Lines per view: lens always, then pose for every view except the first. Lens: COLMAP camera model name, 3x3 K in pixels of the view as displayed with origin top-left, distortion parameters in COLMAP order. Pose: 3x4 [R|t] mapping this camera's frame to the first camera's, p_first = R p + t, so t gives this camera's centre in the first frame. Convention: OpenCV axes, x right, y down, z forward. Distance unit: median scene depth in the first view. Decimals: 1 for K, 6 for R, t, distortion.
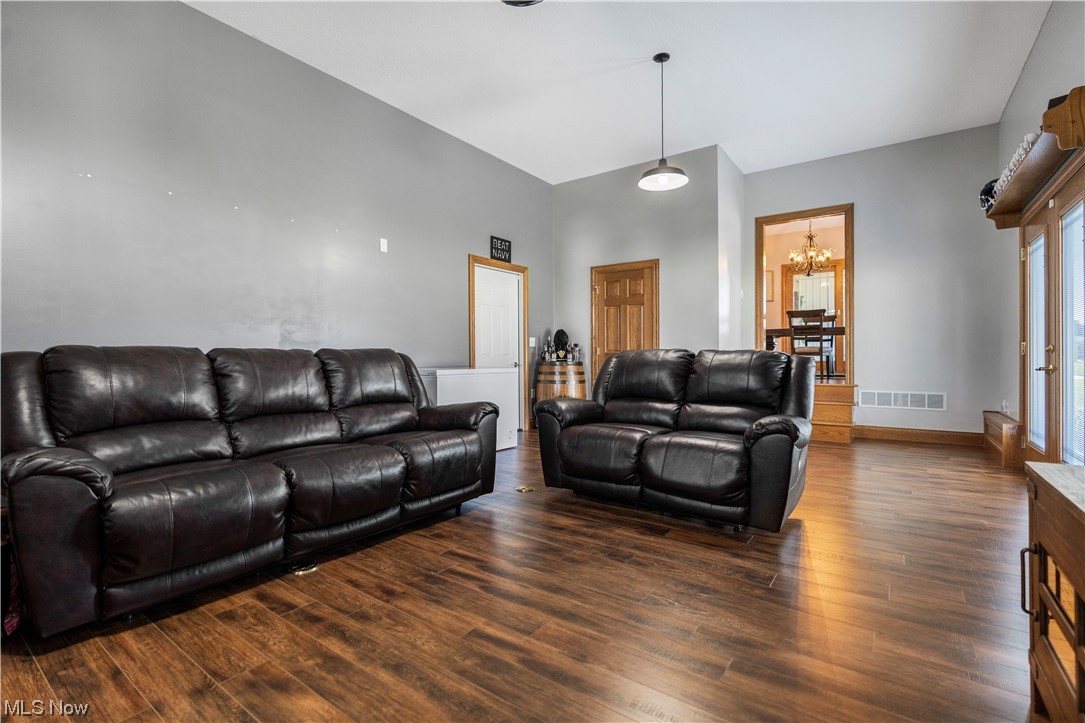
lens RADIAL K [[494.1, 0, 537.5], [0, 494.1, 357.1], [0, 0, 1]] dist [-0.006878, 0.000891]
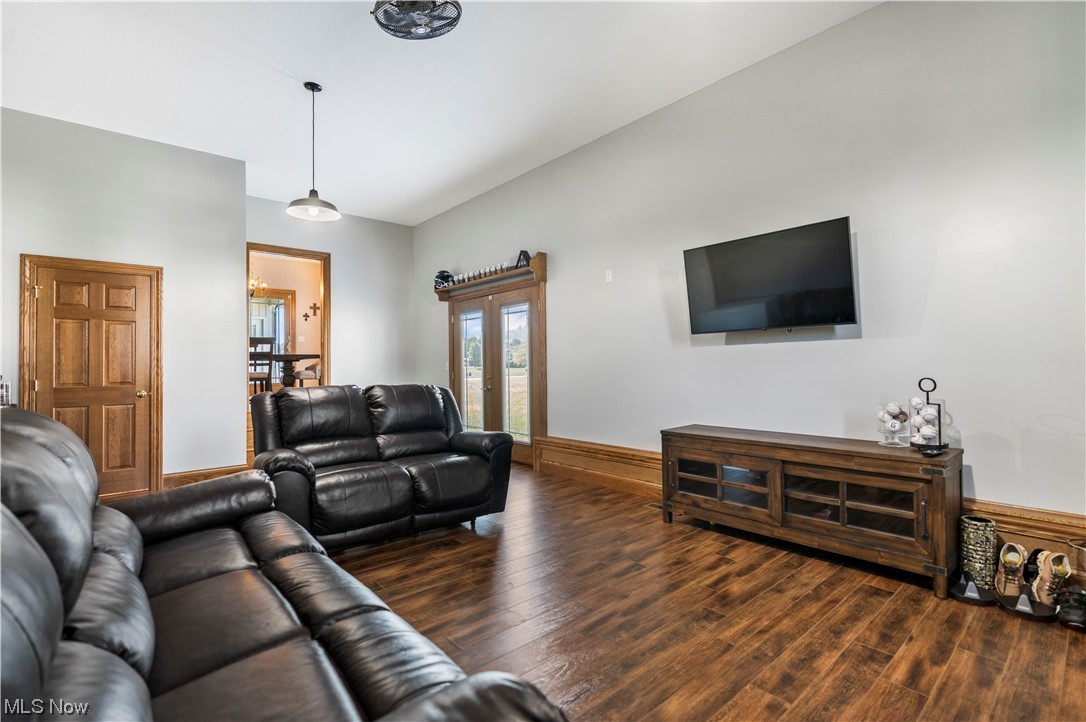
lens RADIAL K [[494.5, 0, 535.7], [0, 494.5, 360.1], [0, 0, 1]] dist [-0.006878, 0.000891]
pose [[0.228871, 0.007137, 0.973431, -0.773967], [0.012648, 0.999867, -0.010304, -0.065990], [-0.973375, 0.014670, 0.228750, 0.462196]]
